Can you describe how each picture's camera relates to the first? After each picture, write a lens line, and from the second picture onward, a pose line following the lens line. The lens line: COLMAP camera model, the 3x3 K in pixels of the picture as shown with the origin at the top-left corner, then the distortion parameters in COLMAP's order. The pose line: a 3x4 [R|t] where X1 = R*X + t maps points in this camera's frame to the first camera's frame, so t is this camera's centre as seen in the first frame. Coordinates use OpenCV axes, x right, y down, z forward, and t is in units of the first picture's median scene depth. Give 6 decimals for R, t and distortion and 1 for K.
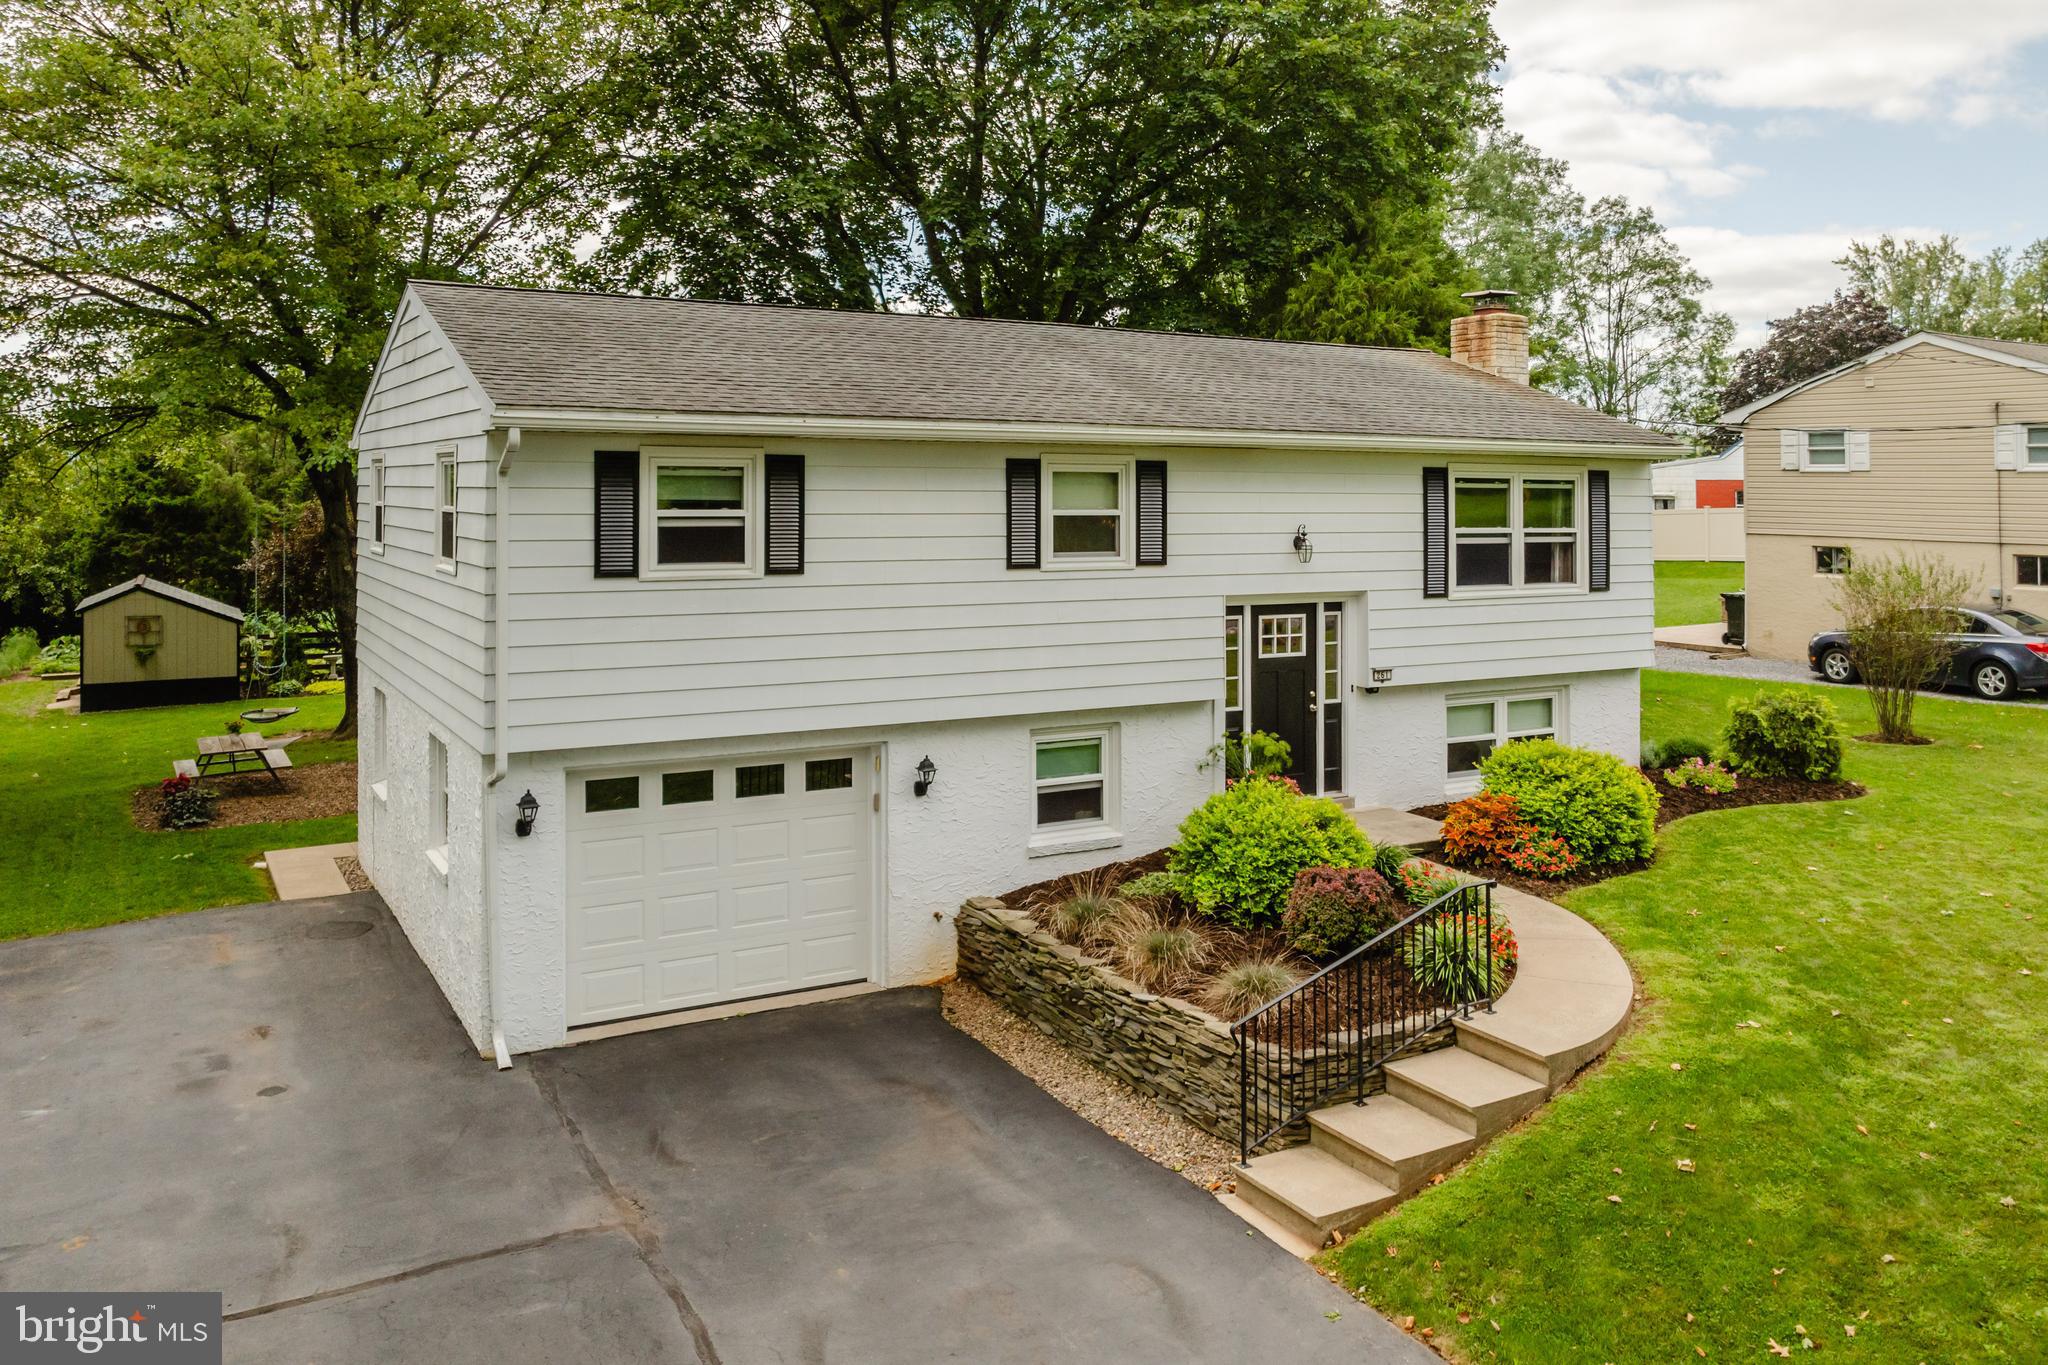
lens RADIAL K [[1497.8, 0, 1024.0], [0, 1497.8, 682.5], [0, 0, 1]] dist [-0.026474, 0.001060]
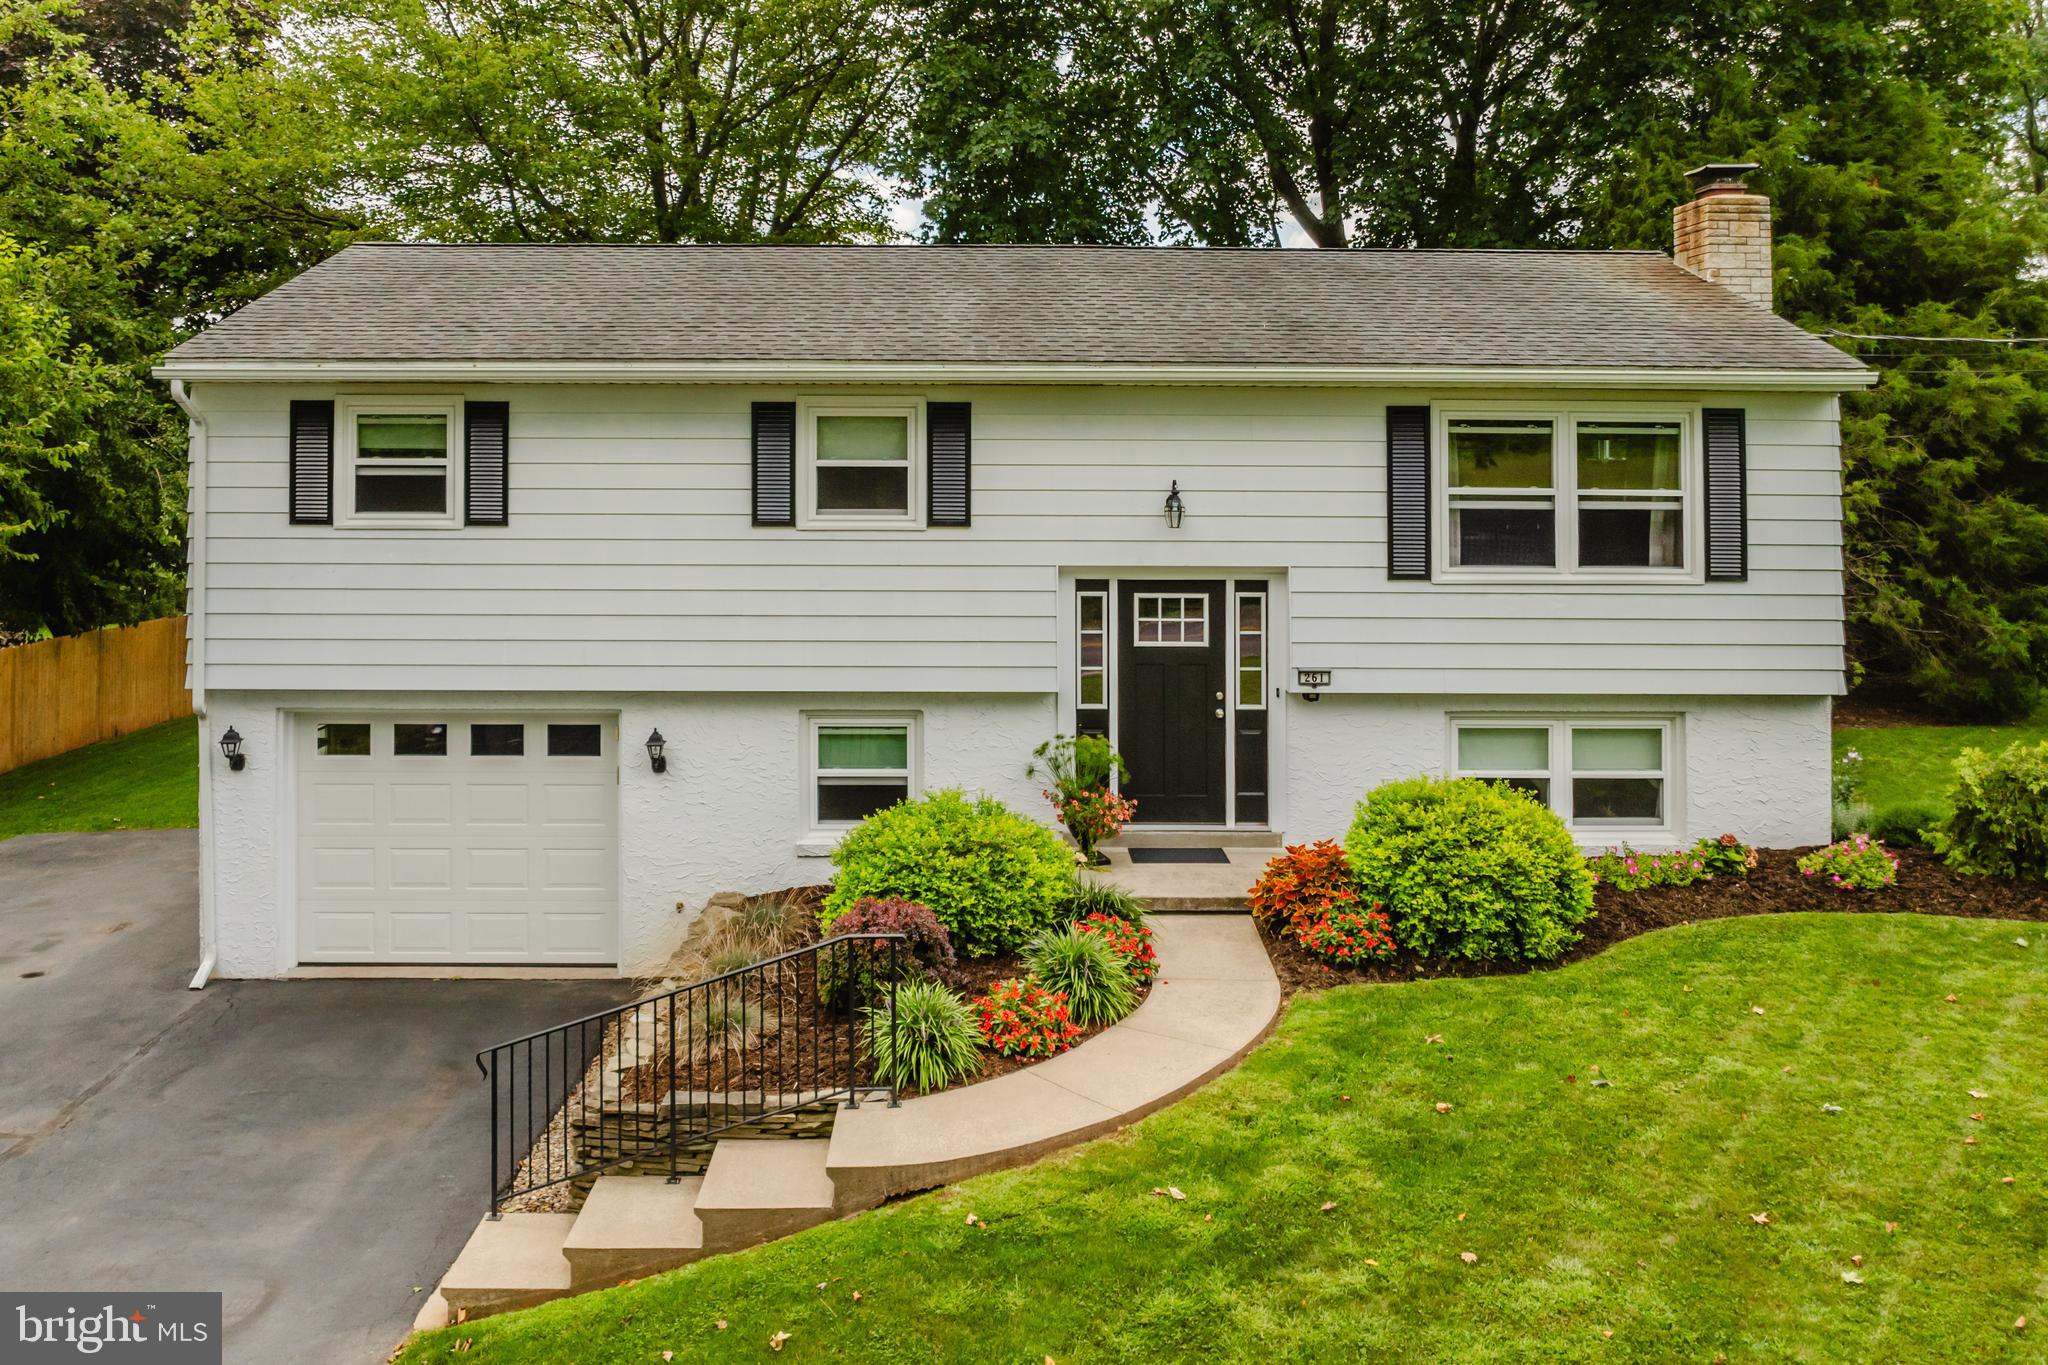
lens RADIAL K [[1669.1, 0, 1016.2], [0, 1669.1, 635.8], [0, 0, 1]] dist [-0.036830, 0.005699]
pose [[0.878718, 0.052593, -0.474434, 0.552947], [-0.059661, 0.998219, 0.000156, -0.018977], [0.473597, 0.028168, 0.880291, 0.191373]]
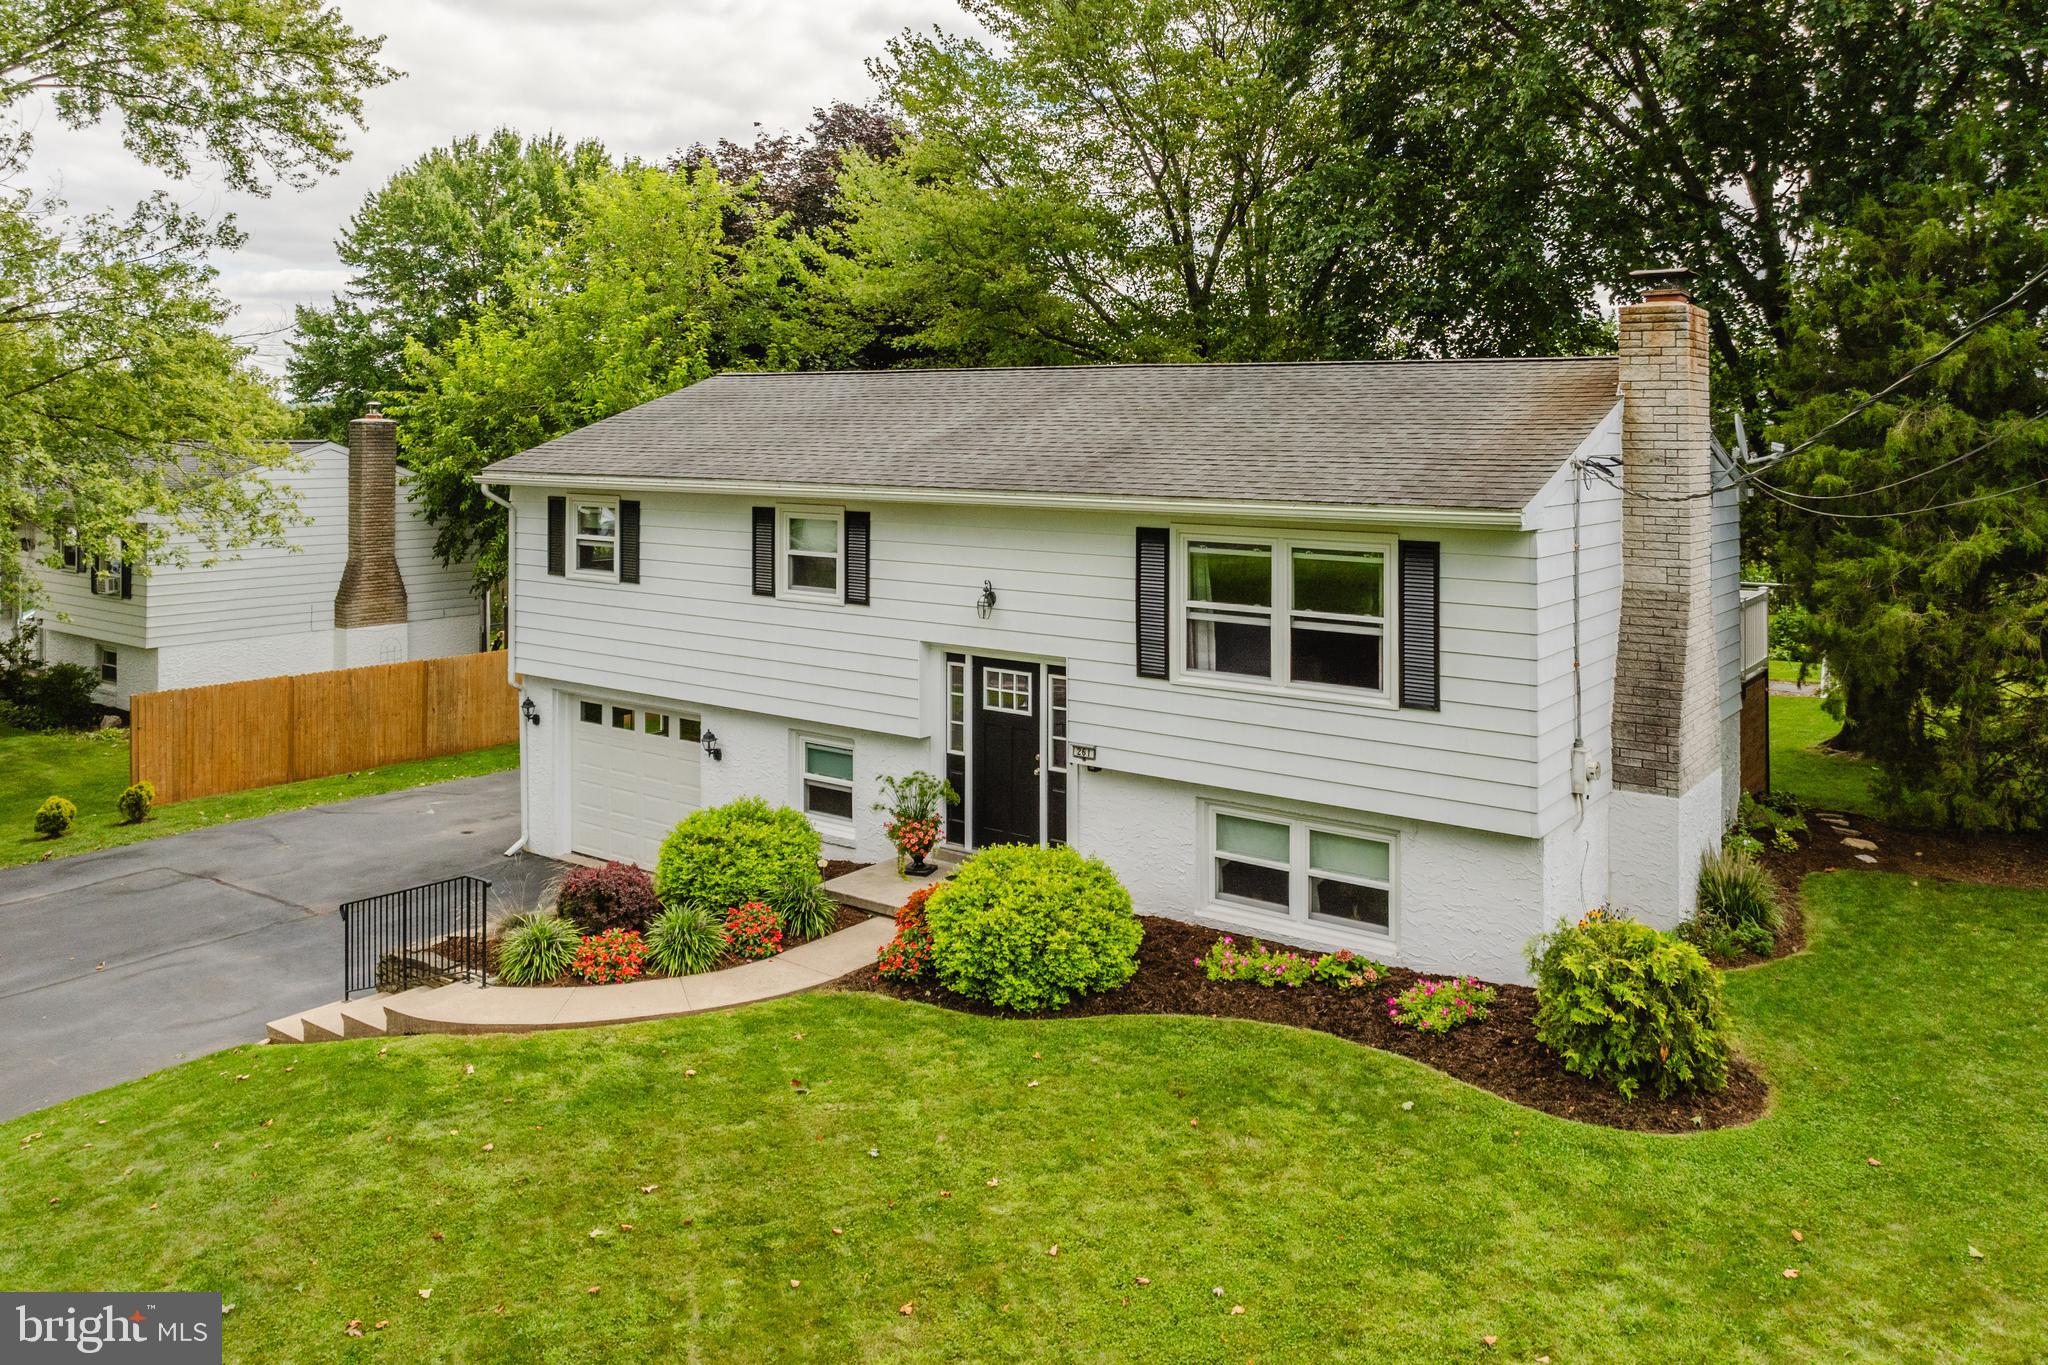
lens RADIAL K [[1669.1, 0, 1016.2], [0, 1669.1, 635.8], [0, 0, 1]] dist [-0.036830, 0.005699]
pose [[0.390704, 0.117801, -0.912947, 1.240800], [-0.119184, 0.989903, 0.076725, -0.160937], [0.912768, 0.078832, 0.400800, 0.597545]]
